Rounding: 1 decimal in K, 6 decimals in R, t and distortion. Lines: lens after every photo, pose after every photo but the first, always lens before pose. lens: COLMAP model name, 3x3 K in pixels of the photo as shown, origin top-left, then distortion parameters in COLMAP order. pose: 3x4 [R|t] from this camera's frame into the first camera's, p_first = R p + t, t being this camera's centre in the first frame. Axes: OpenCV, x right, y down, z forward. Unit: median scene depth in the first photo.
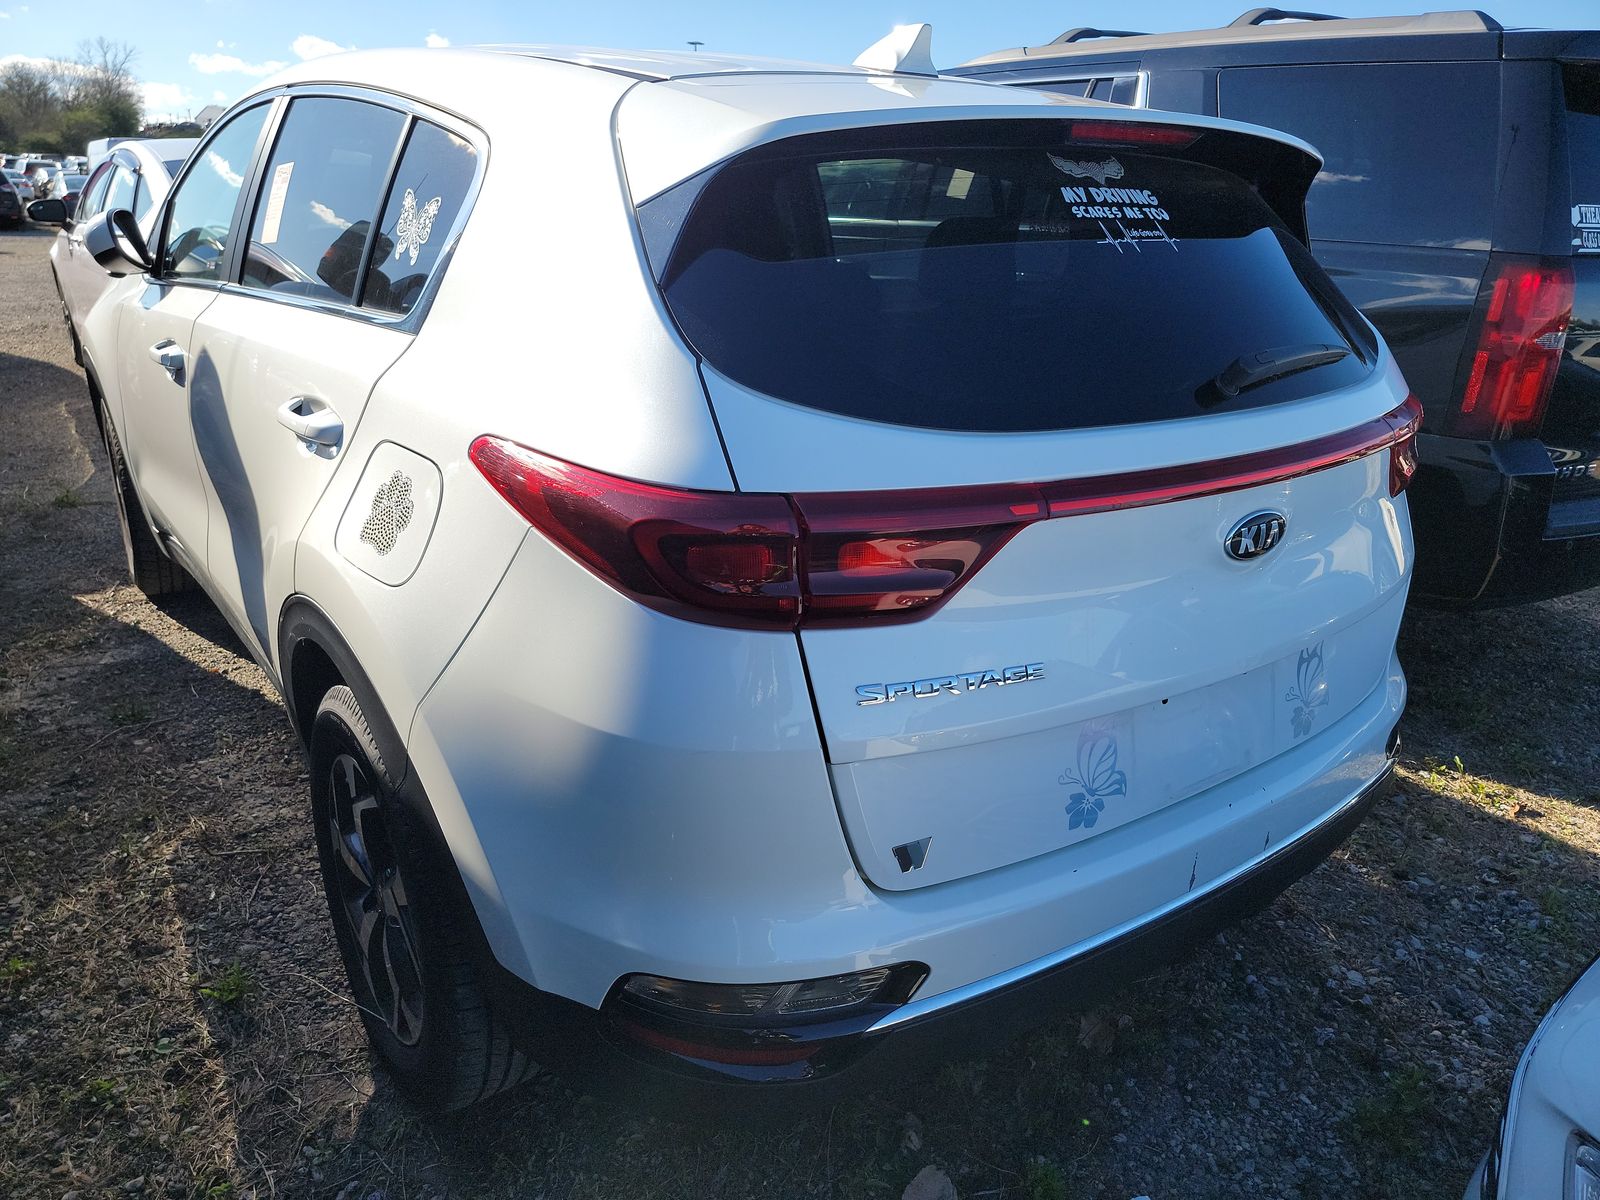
lens RADIAL K [[1114.1, 0, 803.3], [0, 1114.1, 599.5], [0, 0, 1]] dist [0.048662, -0.015595]
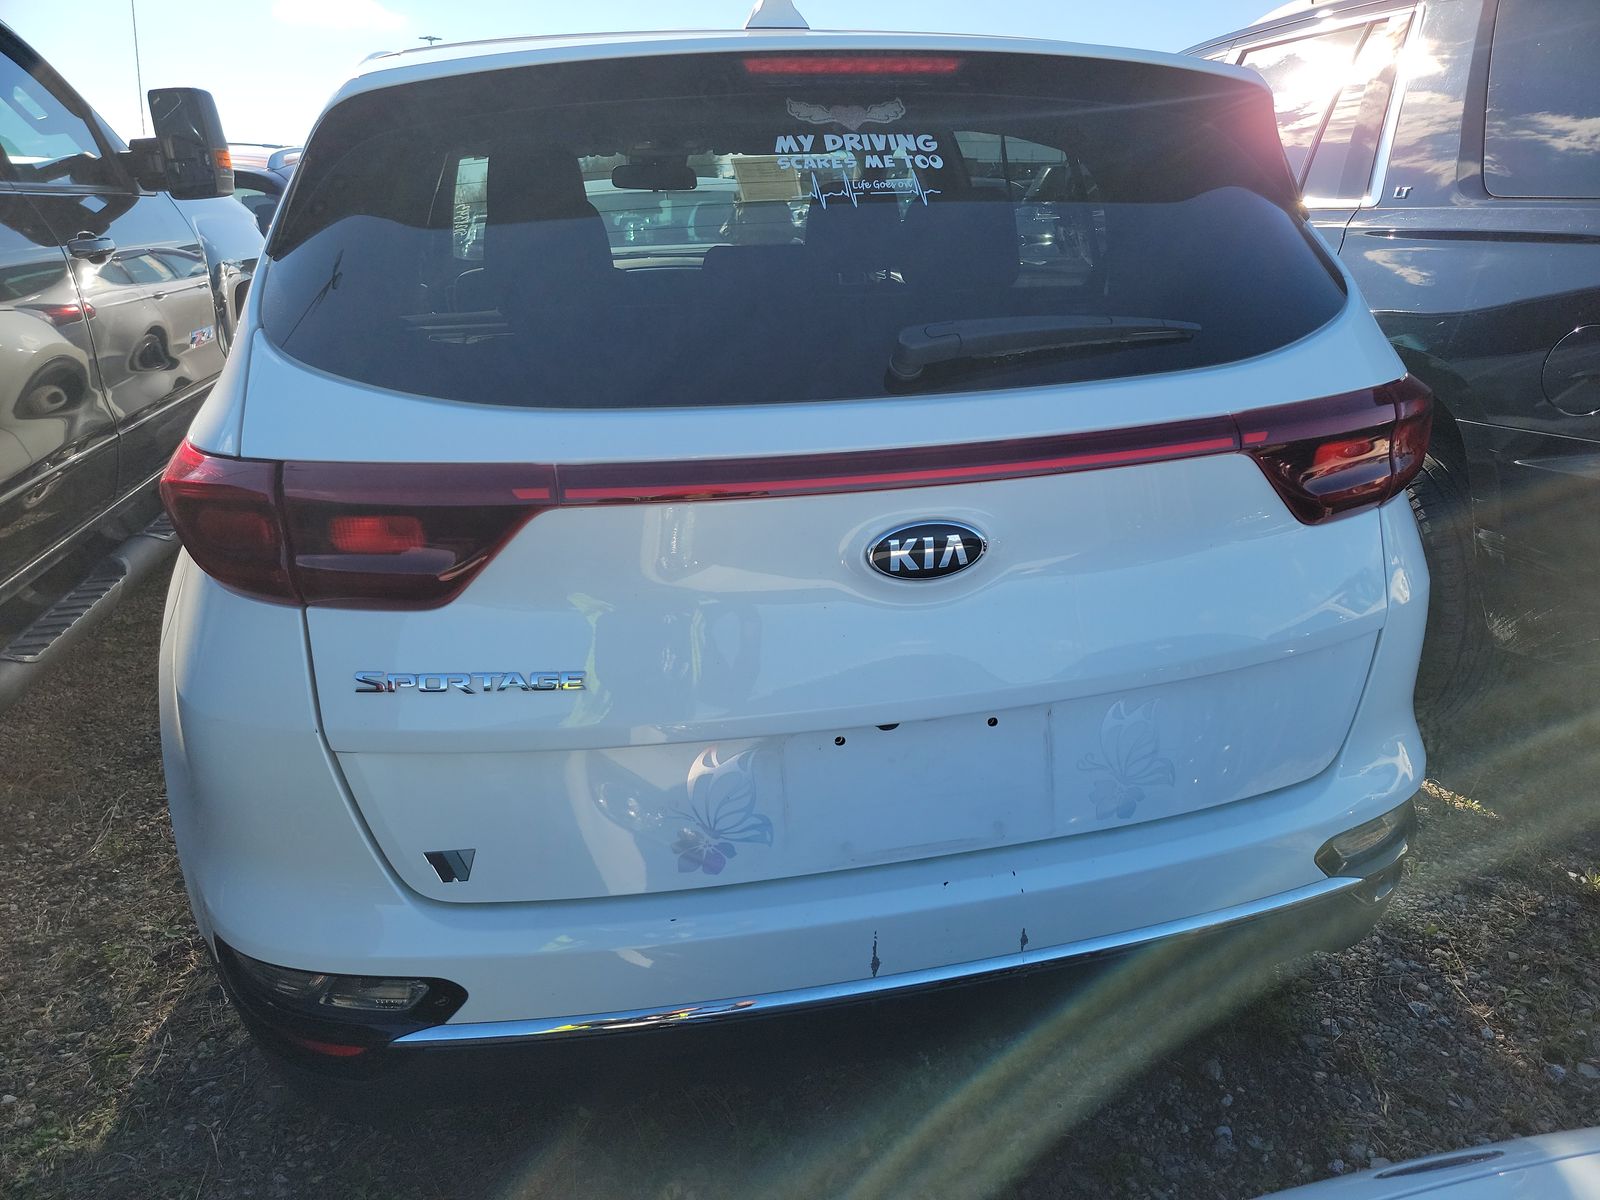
lens RADIAL K [[1114.1, 0, 799.7], [0, 1114.1, 602.2], [0, 0, 1]] dist [0.048662, -0.015595]
pose [[0.917443, 0.086939, -0.388253, 0.633616], [-0.091265, 0.995800, 0.007324, -0.017373], [0.387259, 0.028715, 0.921524, 0.226887]]
